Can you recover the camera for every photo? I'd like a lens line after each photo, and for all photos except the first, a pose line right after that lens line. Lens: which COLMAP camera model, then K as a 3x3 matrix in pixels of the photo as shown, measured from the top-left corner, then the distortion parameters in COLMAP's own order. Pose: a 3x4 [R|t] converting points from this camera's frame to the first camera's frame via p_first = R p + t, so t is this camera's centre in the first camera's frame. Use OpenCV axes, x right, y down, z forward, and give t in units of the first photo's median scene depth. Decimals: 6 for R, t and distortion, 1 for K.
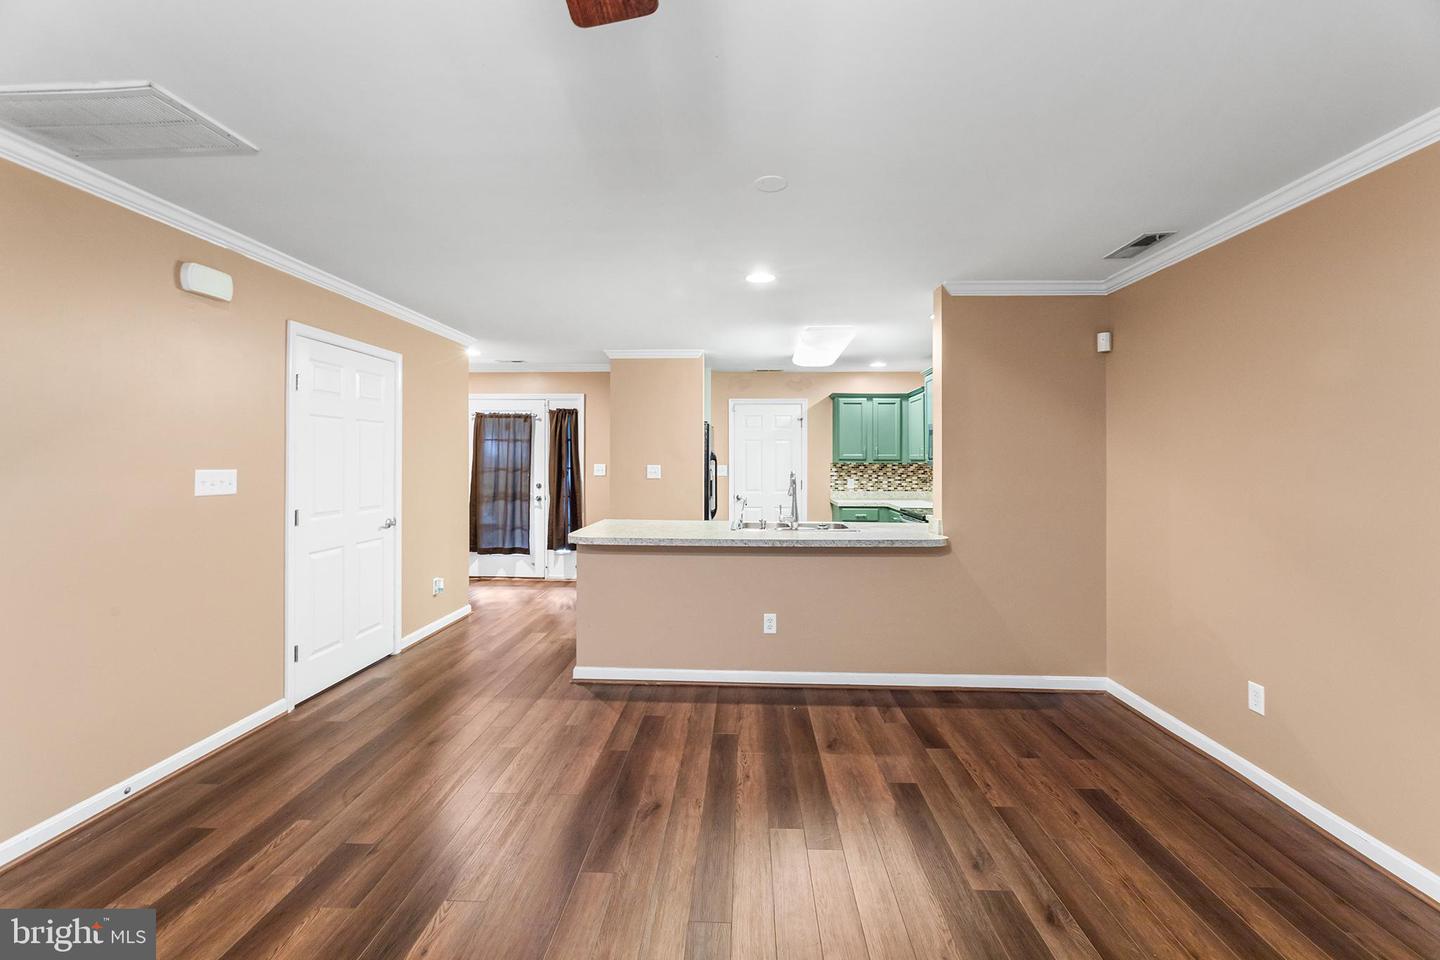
lens RADIAL K [[595.6, 0, 725.8], [0, 595.6, 455.6], [0, 0, 1]] dist [-0.000444, -0.000096]
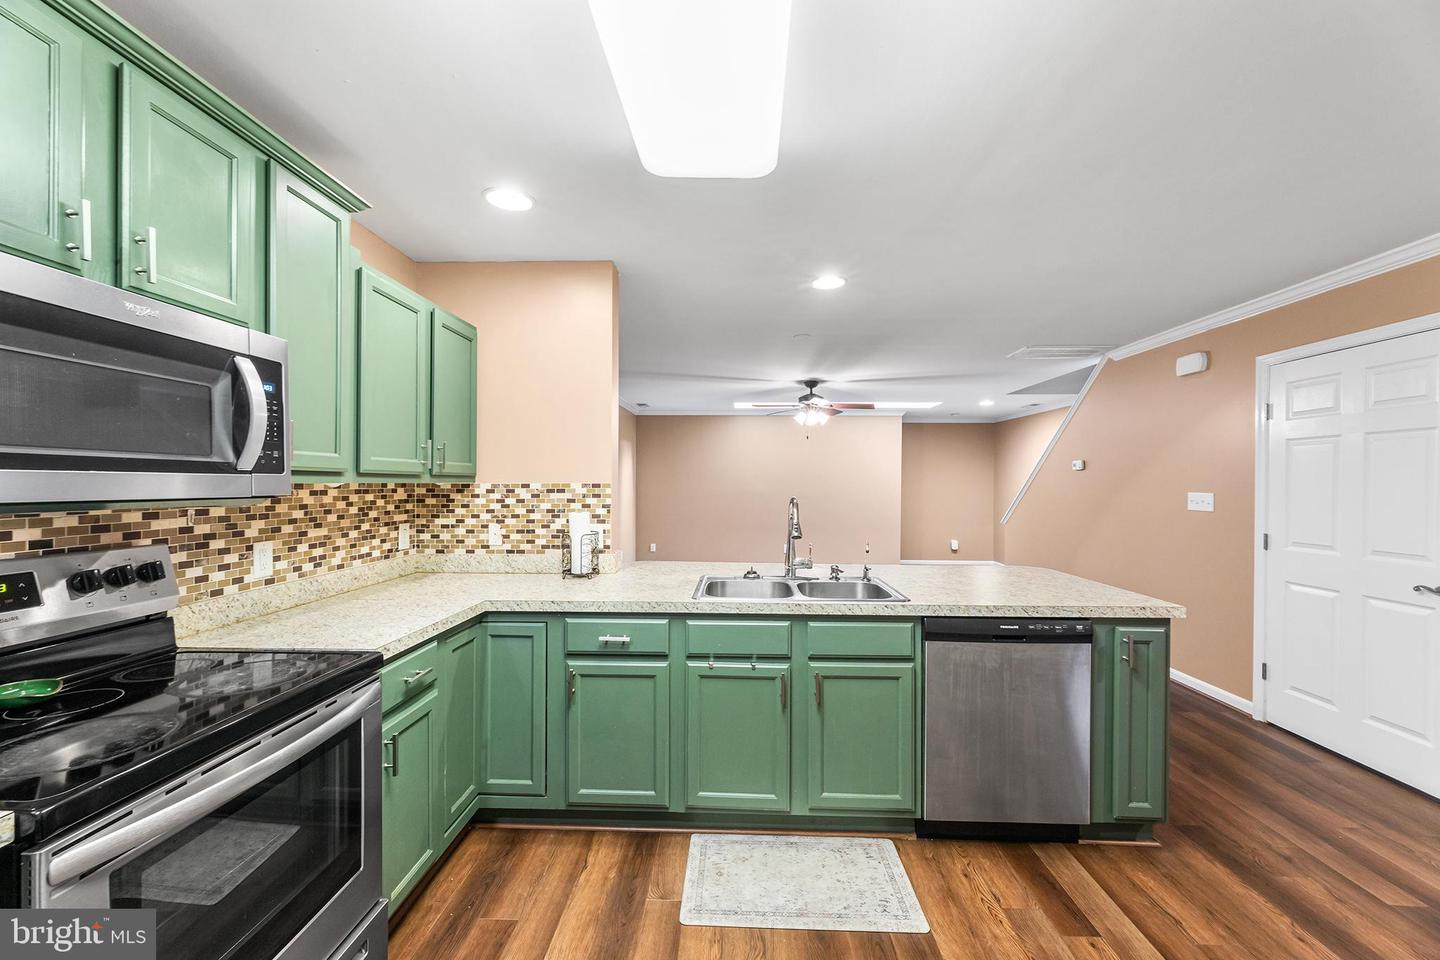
lens RADIAL K [[577.4, 0, 719.9], [0, 577.4, 482.5], [0, 0, 1]] dist [-0.000681, -0.000198]
pose [[-0.999952, -0.009794, 0.000042, 0.219854], [-0.009794, 0.999914, -0.008727, 0.017519], [0.000043, -0.008727, -0.999962, 1.851031]]
